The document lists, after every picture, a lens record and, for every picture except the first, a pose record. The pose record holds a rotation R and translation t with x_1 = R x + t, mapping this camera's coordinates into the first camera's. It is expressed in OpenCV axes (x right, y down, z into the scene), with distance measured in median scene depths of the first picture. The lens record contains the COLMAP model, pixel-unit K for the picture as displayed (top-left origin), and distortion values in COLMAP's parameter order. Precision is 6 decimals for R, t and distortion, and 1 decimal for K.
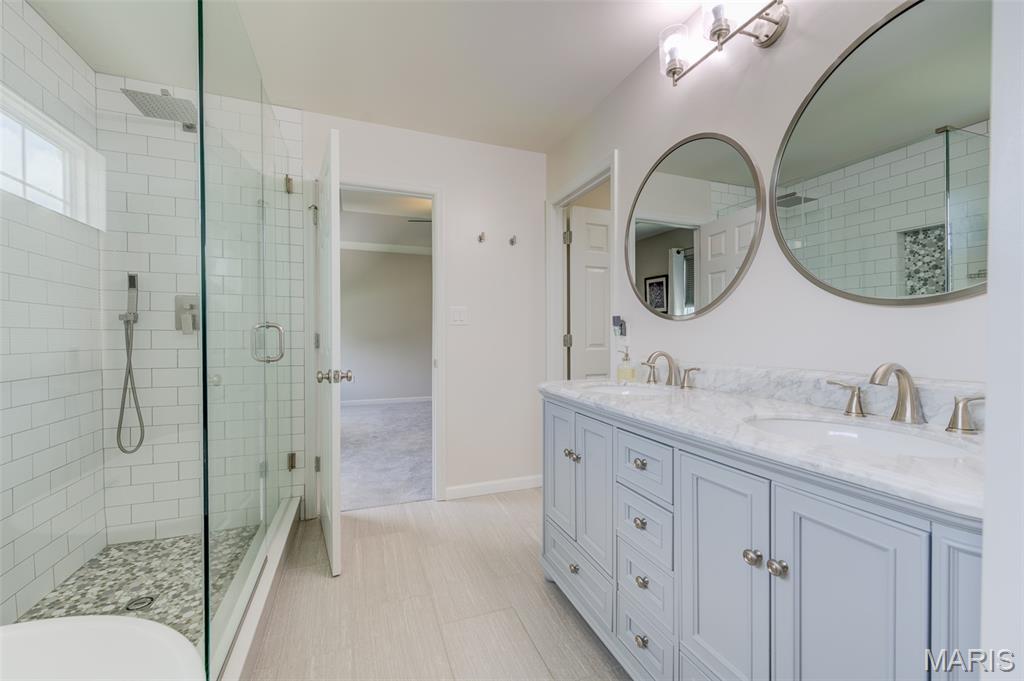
lens RADIAL K [[418.0, 0, 505.4], [0, 418.0, 339.2], [0, 0, 1]] dist [0.004524, 0.000105]
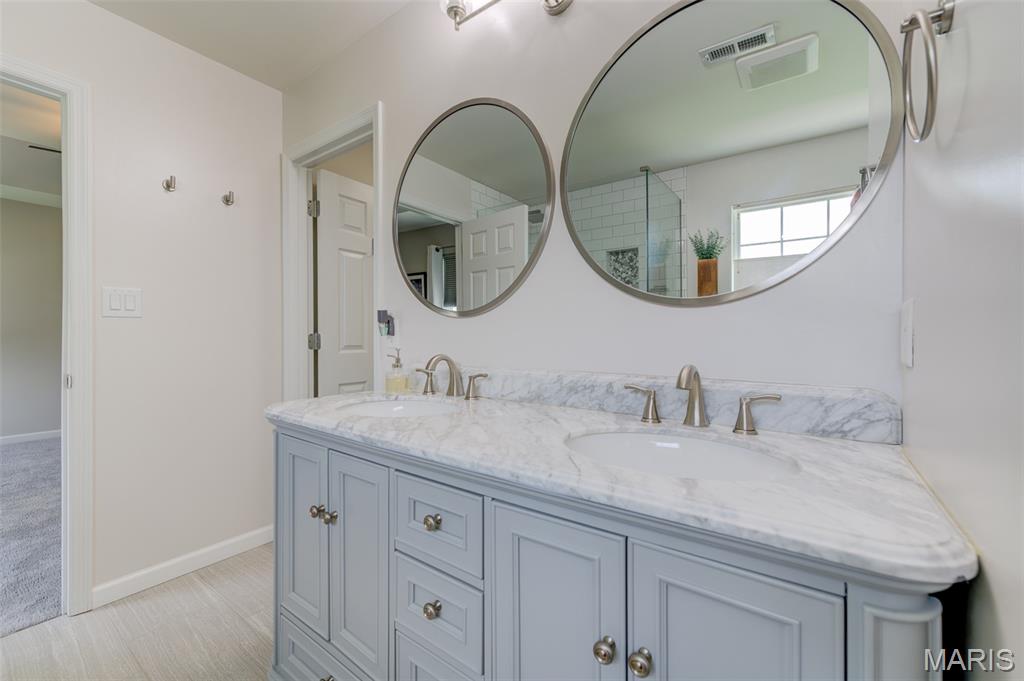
lens RADIAL K [[418.0, 0, 505.4], [0, 418.0, 339.2], [0, 0, 1]] dist [0.004524, 0.000105]
pose [[0.836543, -0.001626, 0.547899, 0.034299], [0.001471, 0.999999, 0.000723, -0.001346], [-0.547899, 0.000201, 0.836544, 0.261685]]
